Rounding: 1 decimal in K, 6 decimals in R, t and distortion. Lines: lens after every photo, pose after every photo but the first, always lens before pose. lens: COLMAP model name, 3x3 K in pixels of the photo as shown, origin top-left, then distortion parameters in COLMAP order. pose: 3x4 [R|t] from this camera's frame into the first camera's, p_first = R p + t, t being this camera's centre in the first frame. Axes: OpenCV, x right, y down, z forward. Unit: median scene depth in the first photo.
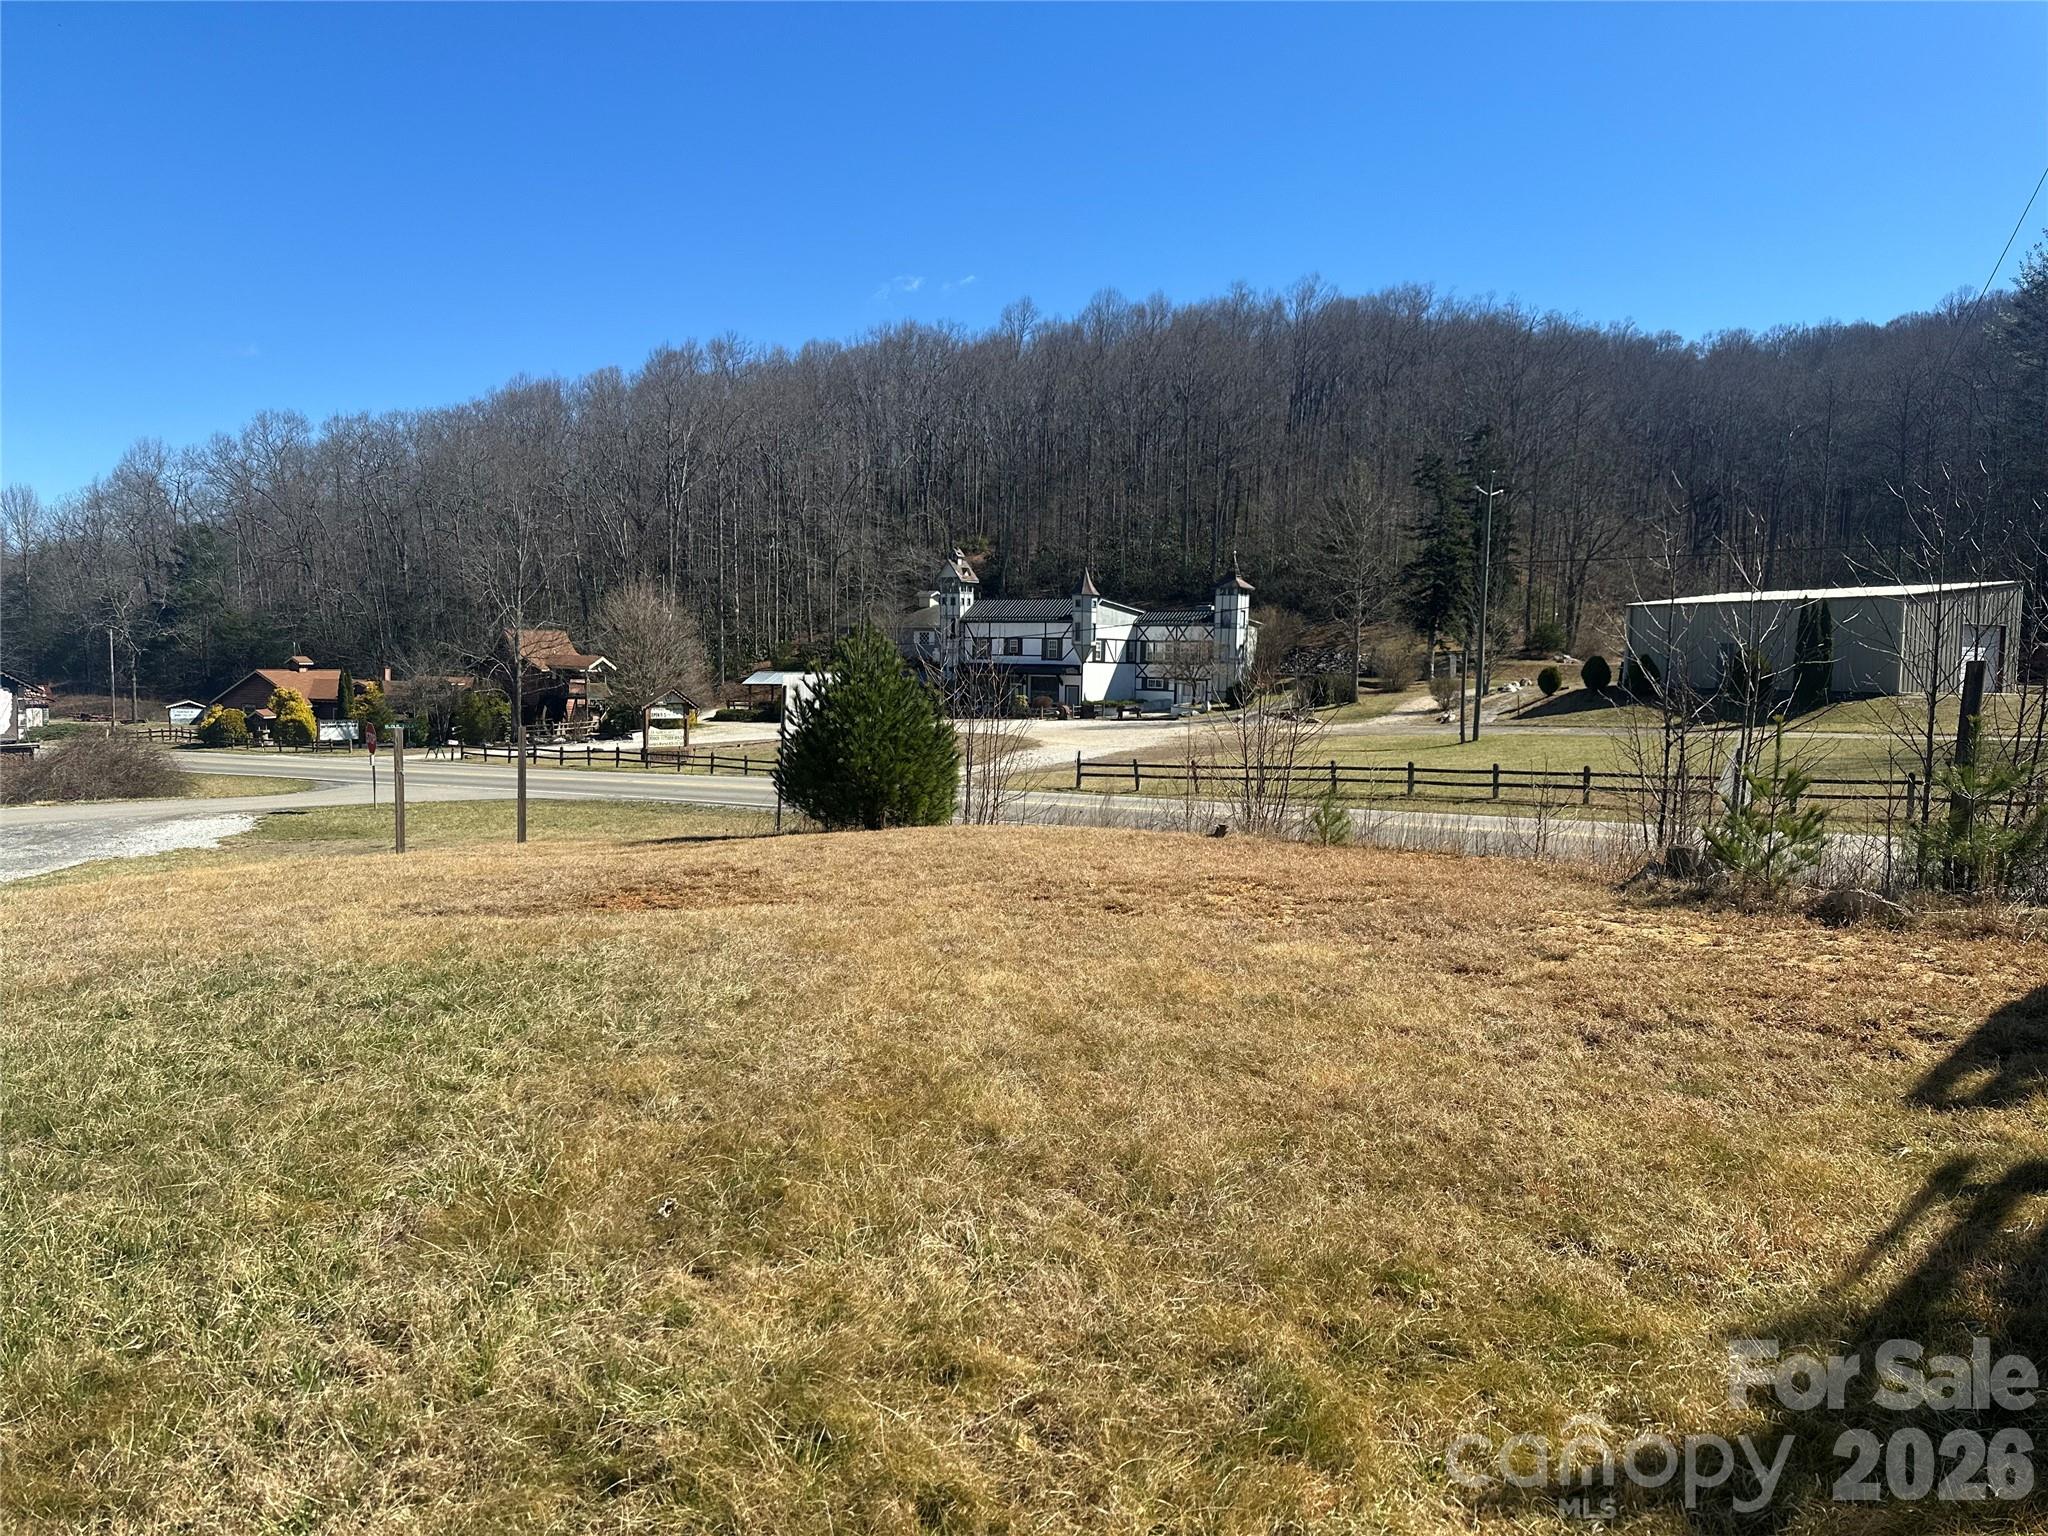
lens RADIAL K [[1419.8, 0, 1029.7], [0, 1419.8, 764.3], [0, 0, 1]] dist [0.127635, -0.189430]
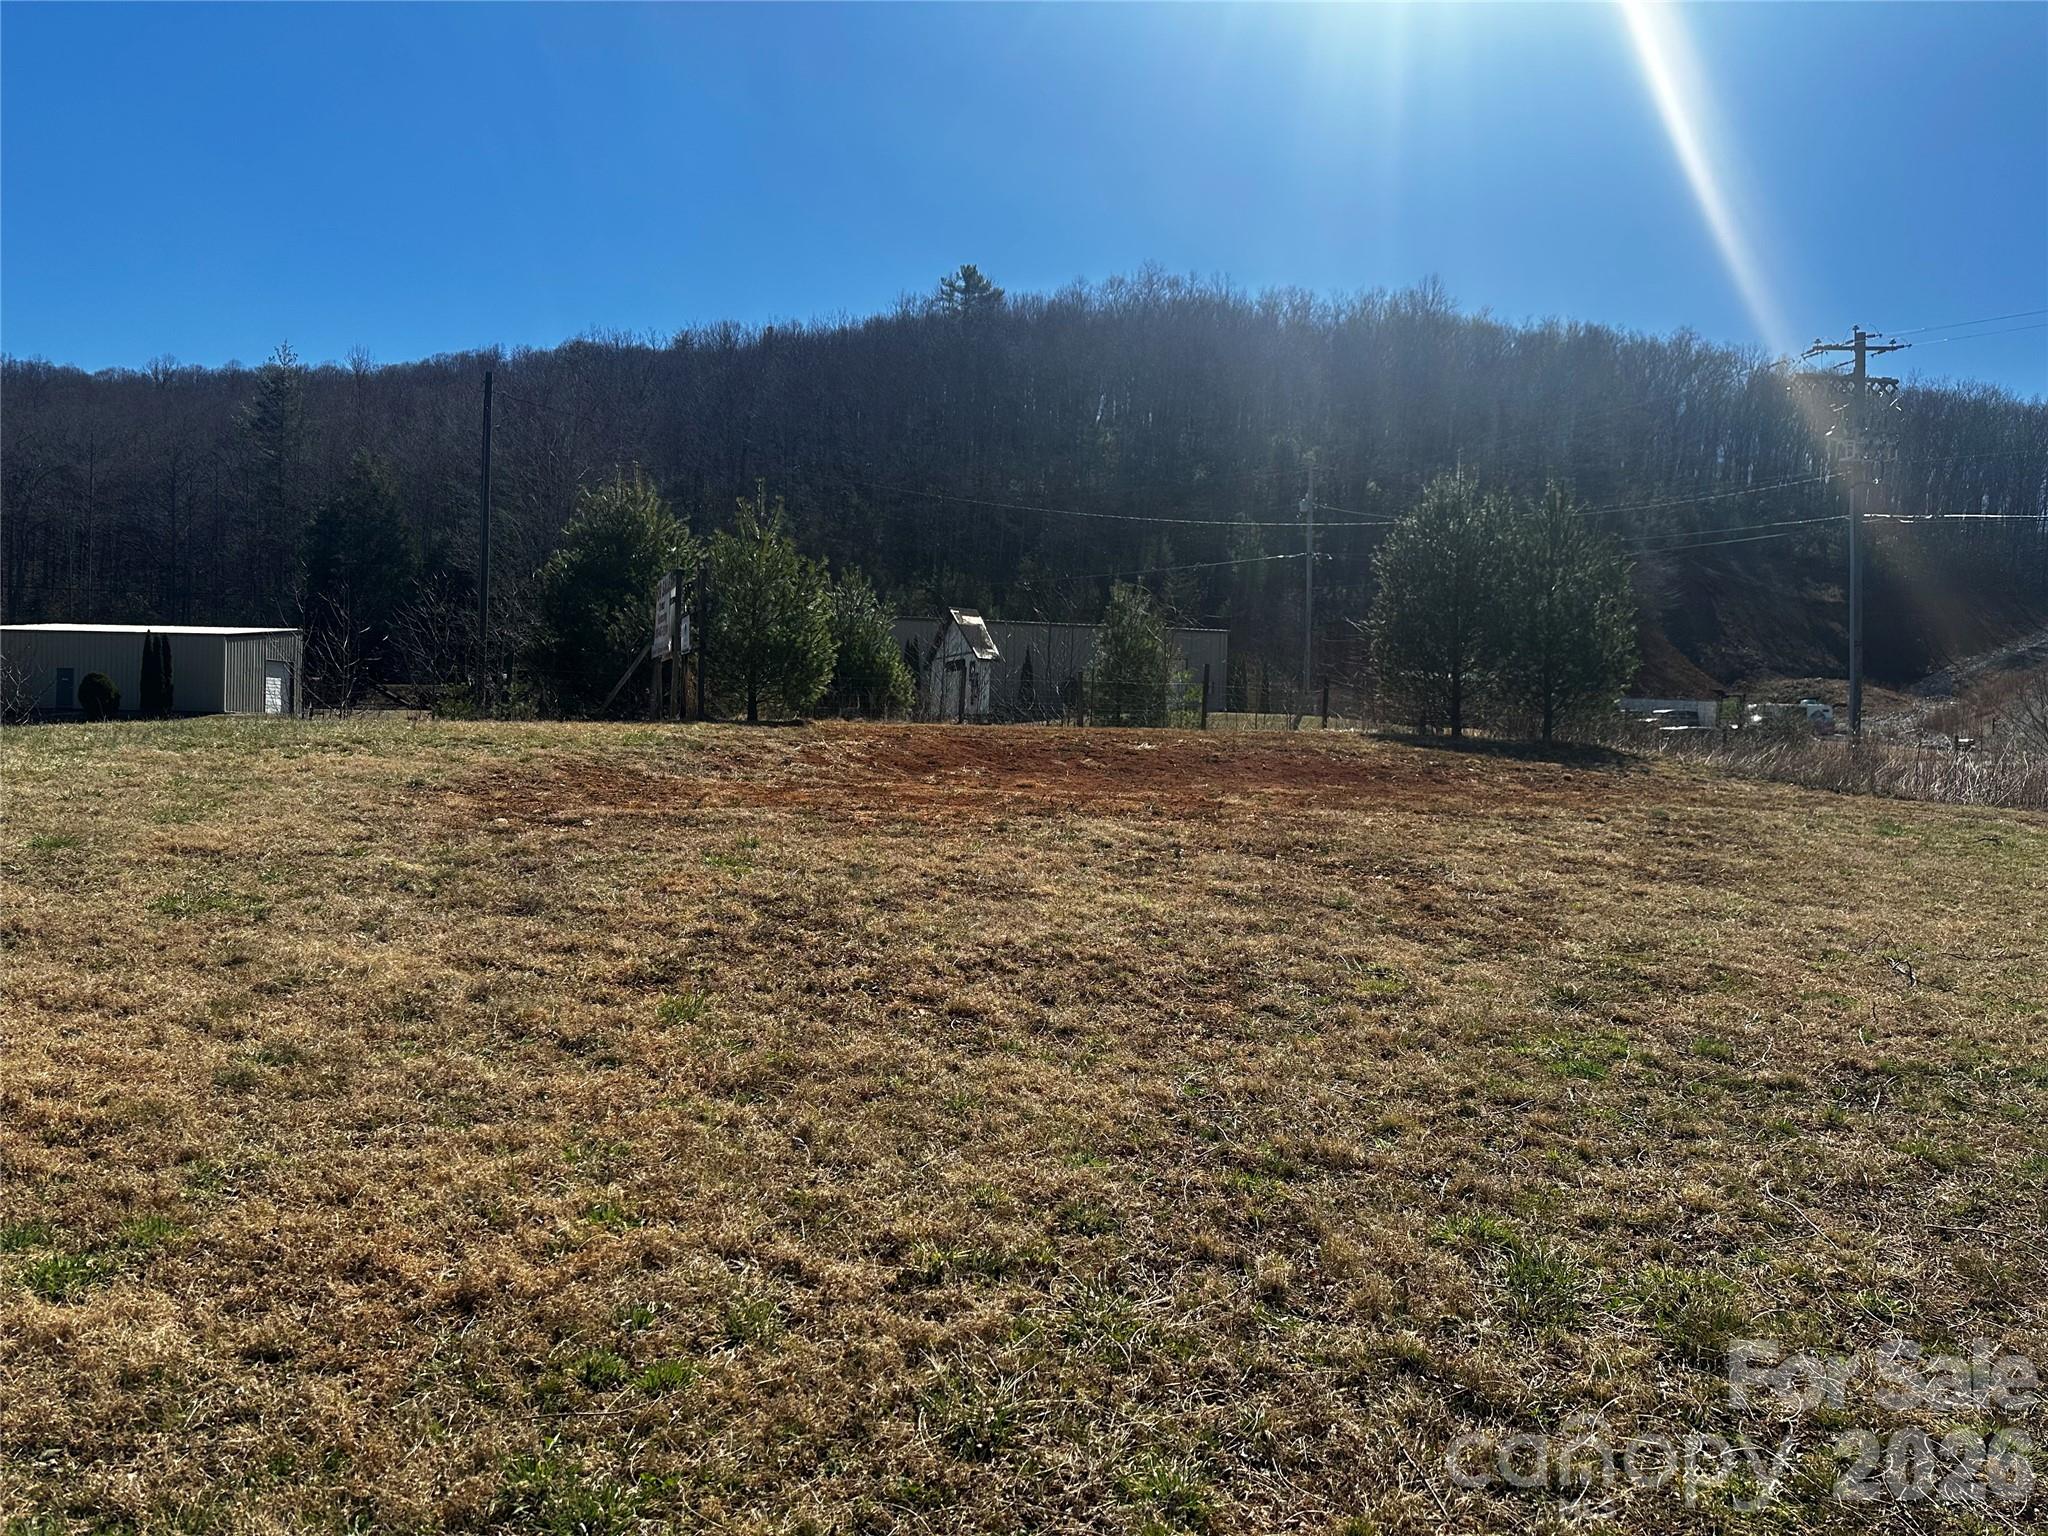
lens RADIAL K [[1414.3, 0, 1033.9], [0, 1414.3, 742.4], [0, 0, 1]] dist [0.084625, -0.109136]
pose [[0.436829, -0.007320, 0.899515, -0.145943], [0.047968, 0.998734, -0.015168, 0.020594], [-0.898265, 0.049773, 0.436627, -0.123605]]
